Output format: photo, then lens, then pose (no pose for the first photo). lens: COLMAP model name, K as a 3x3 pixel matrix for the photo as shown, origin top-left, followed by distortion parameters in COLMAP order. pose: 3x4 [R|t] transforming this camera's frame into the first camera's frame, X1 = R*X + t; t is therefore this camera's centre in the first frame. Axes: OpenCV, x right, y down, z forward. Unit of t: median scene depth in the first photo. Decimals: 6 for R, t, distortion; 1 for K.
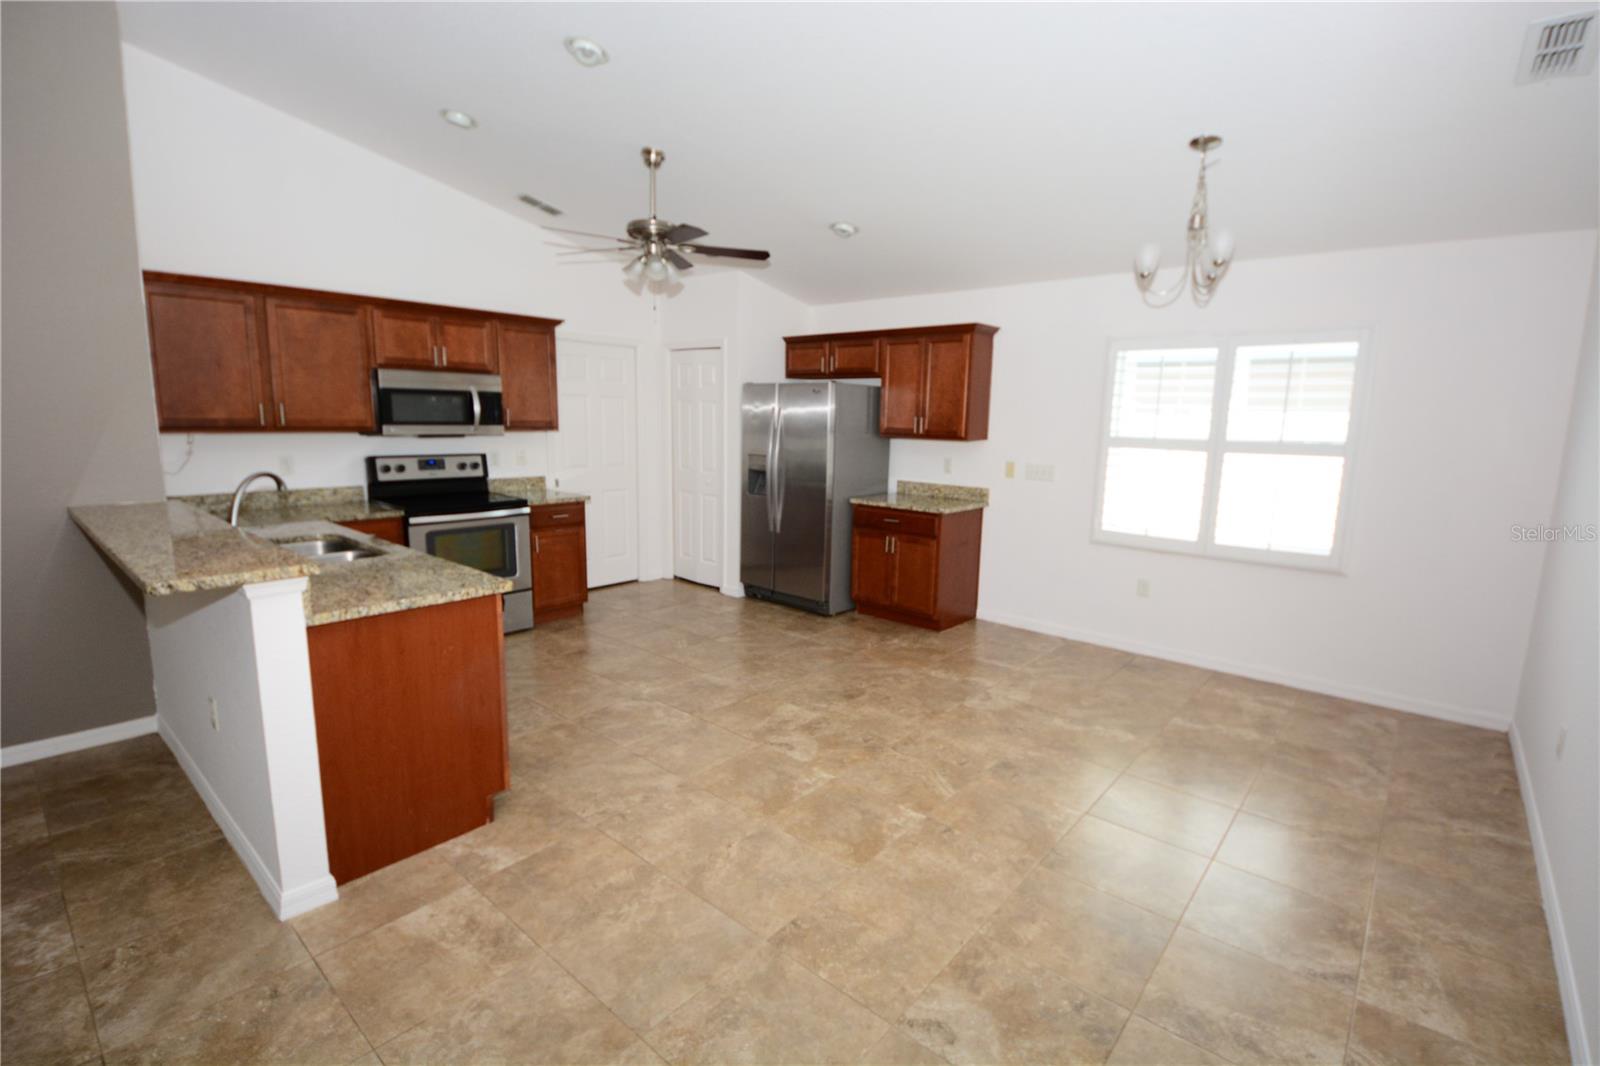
lens RADIAL K [[732.7, 0, 800.6], [0, 732.7, 530.5], [0, 0, 1]] dist [-0.004518, -0.000639]
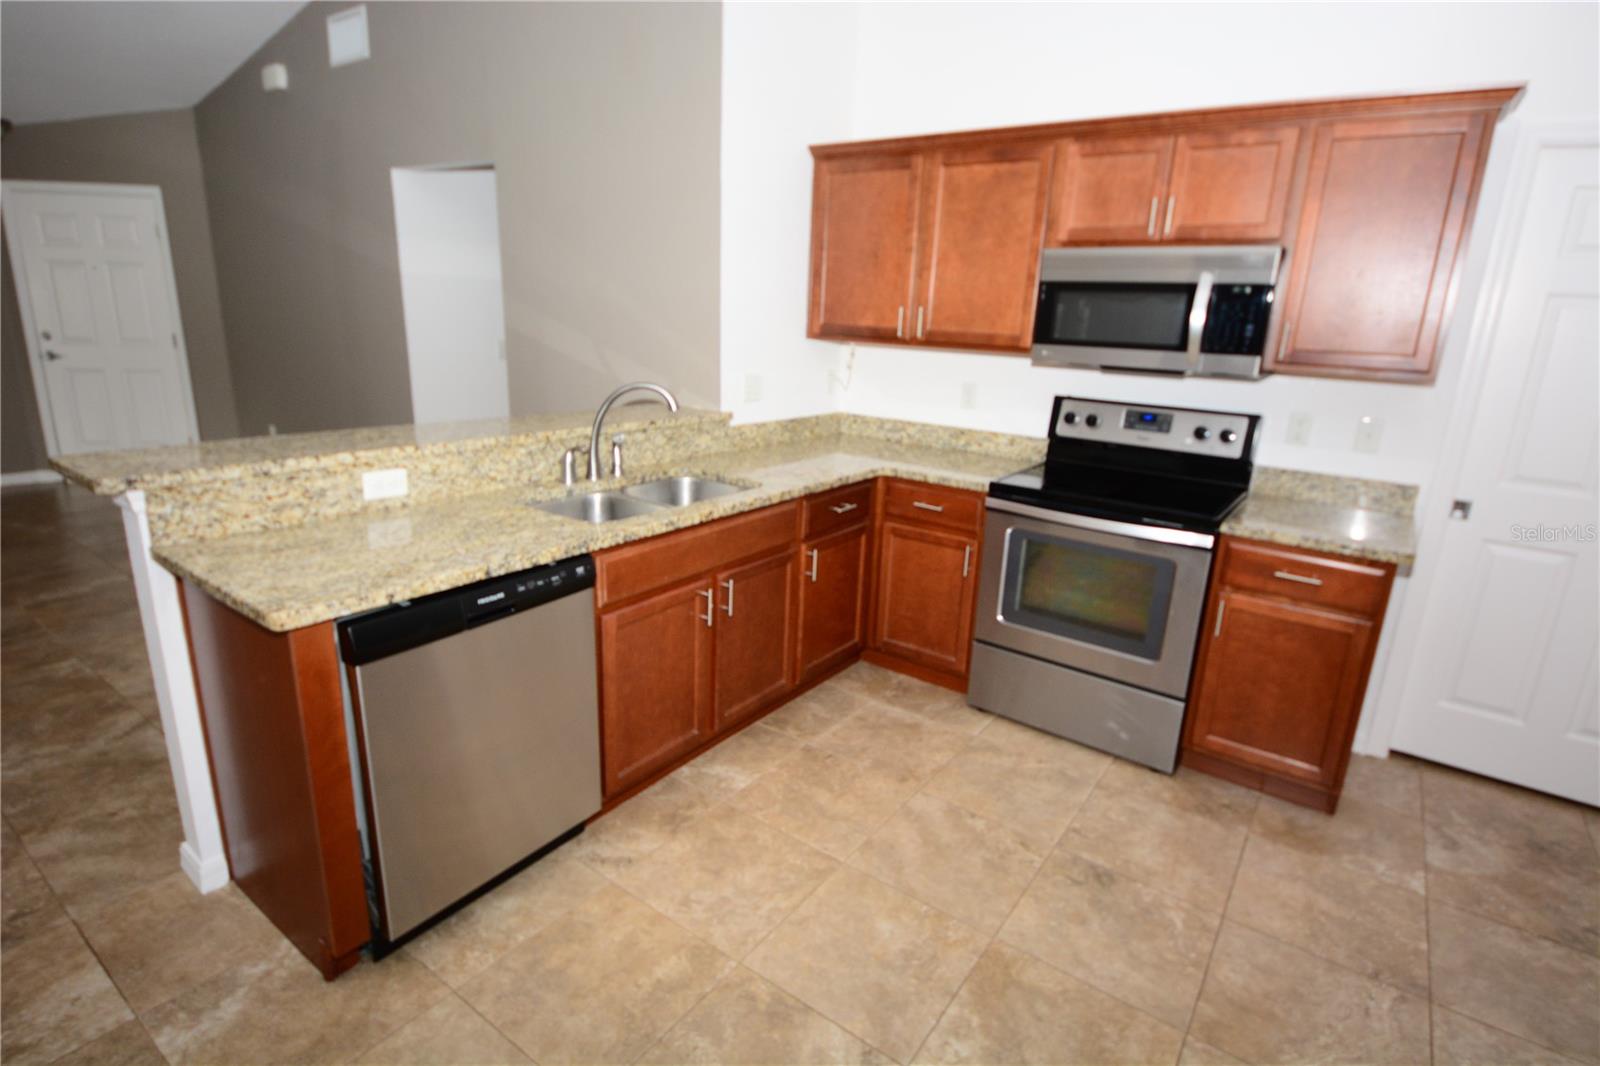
lens RADIAL K [[786.2, 0, 801.5], [0, 786.2, 543.1], [0, 0, 1]] dist [-0.001039, -0.000788]
pose [[0.094878, 0.269070, -0.958436, 0.086138], [-0.191090, 0.949798, 0.247728, -0.109168], [0.976976, 0.159644, 0.141532, 0.725622]]
